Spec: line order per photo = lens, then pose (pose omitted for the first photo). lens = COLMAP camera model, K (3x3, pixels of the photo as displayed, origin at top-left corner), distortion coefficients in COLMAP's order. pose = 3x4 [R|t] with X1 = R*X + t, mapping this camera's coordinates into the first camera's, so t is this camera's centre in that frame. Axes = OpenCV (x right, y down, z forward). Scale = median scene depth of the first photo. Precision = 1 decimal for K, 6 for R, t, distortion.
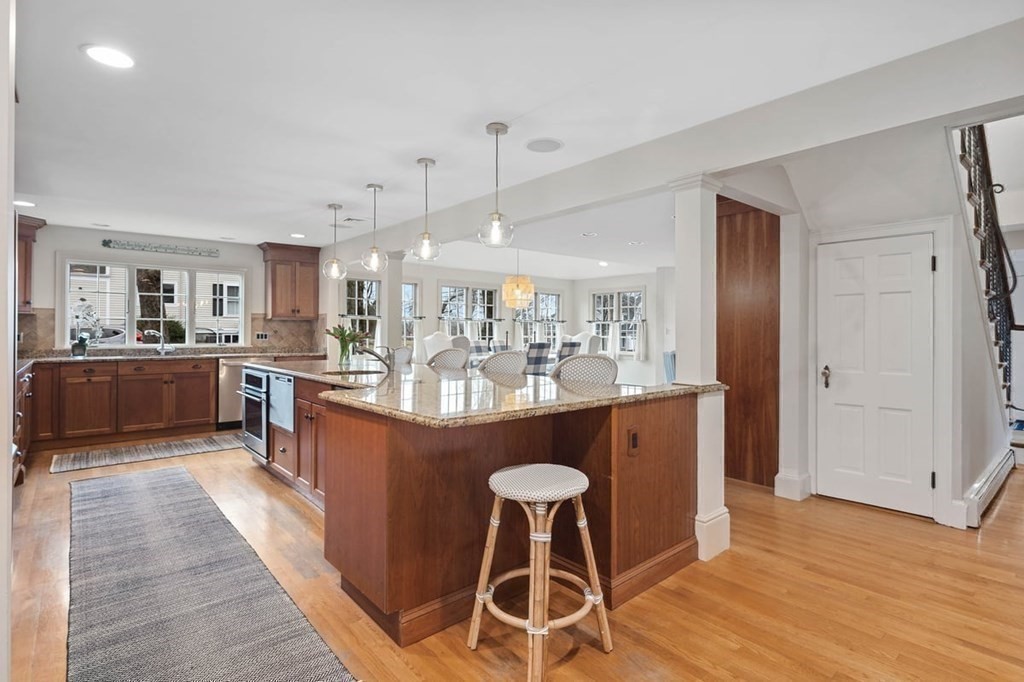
lens RADIAL K [[509.9, 0, 521.5], [0, 509.9, 332.4], [0, 0, 1]] dist [0.001623, -0.003265]
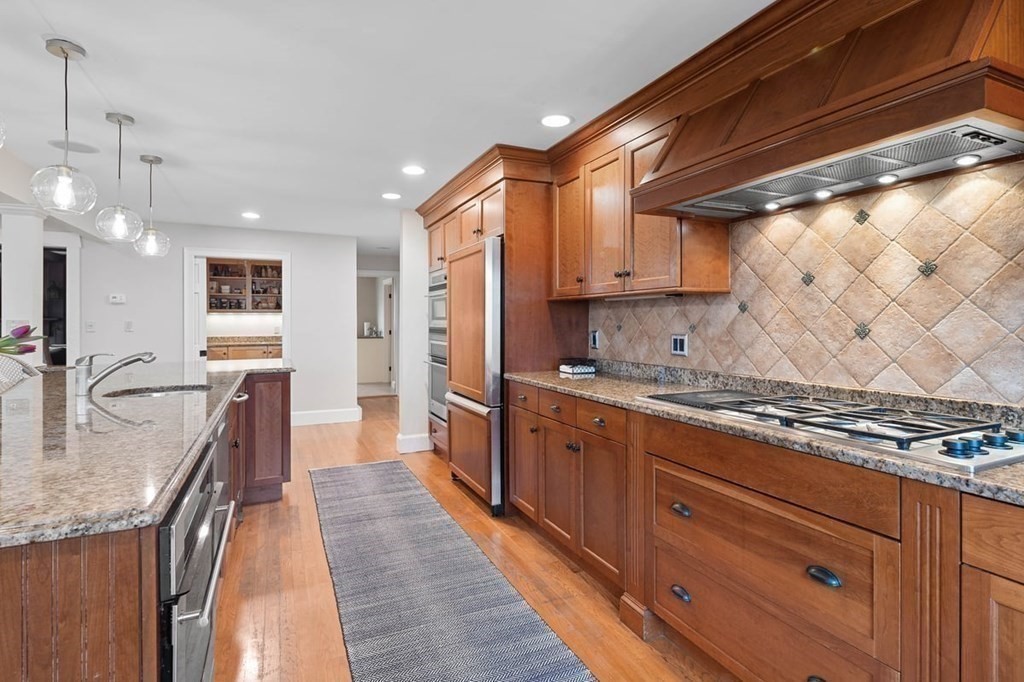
lens RADIAL K [[509.9, 0, 519.0], [0, 509.9, 318.9], [0, 0, 1]] dist [0.001623, -0.003265]
pose [[-0.962752, 0.006896, 0.270297, -0.466538], [0.008095, 0.999962, 0.003324, -0.009797], [-0.270264, 0.005388, -0.962771, 0.733549]]
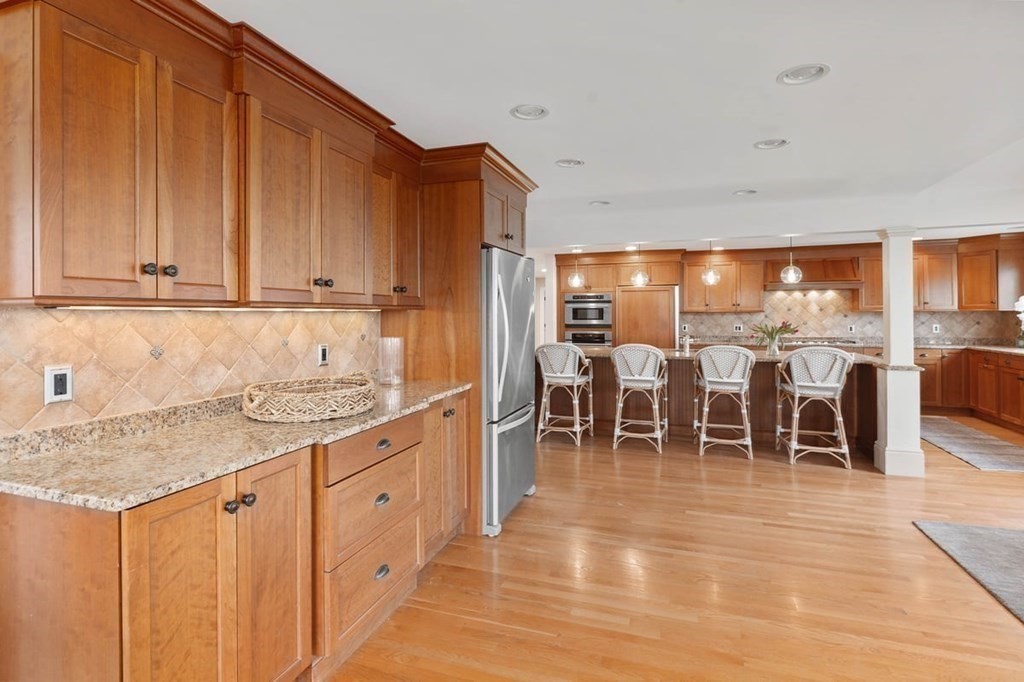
lens RADIAL K [[509.9, 0, 504.2], [0, 509.9, 309.6], [0, 0, 1]] dist [0.001623, -0.003265]
pose [[-0.860884, -0.001248, -0.508799, 0.505142], [0.000666, 0.999993, -0.003579, -0.025583], [0.508800, -0.003420, -0.860878, 1.033610]]
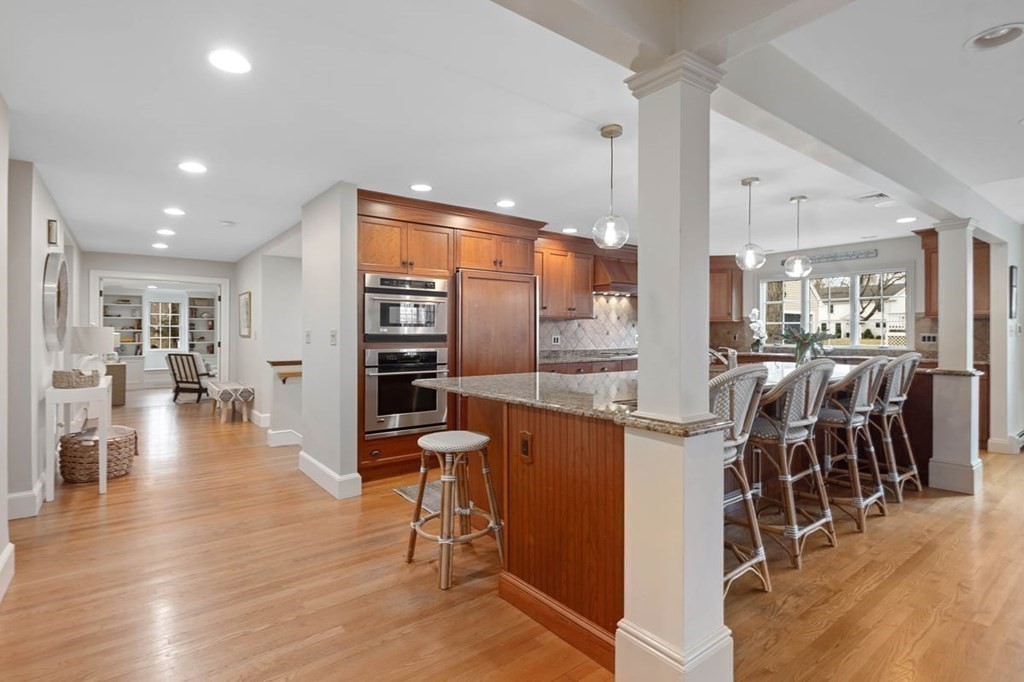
lens RADIAL K [[509.9, 0, 516.1], [0, 509.9, 333.9], [0, 0, 1]] dist [0.001623, -0.003265]
pose [[-0.049210, -0.002961, -0.998784, 0.365311], [-0.002152, 0.999994, -0.002858, 0.003281], [0.998786, 0.002009, -0.049216, 0.325145]]
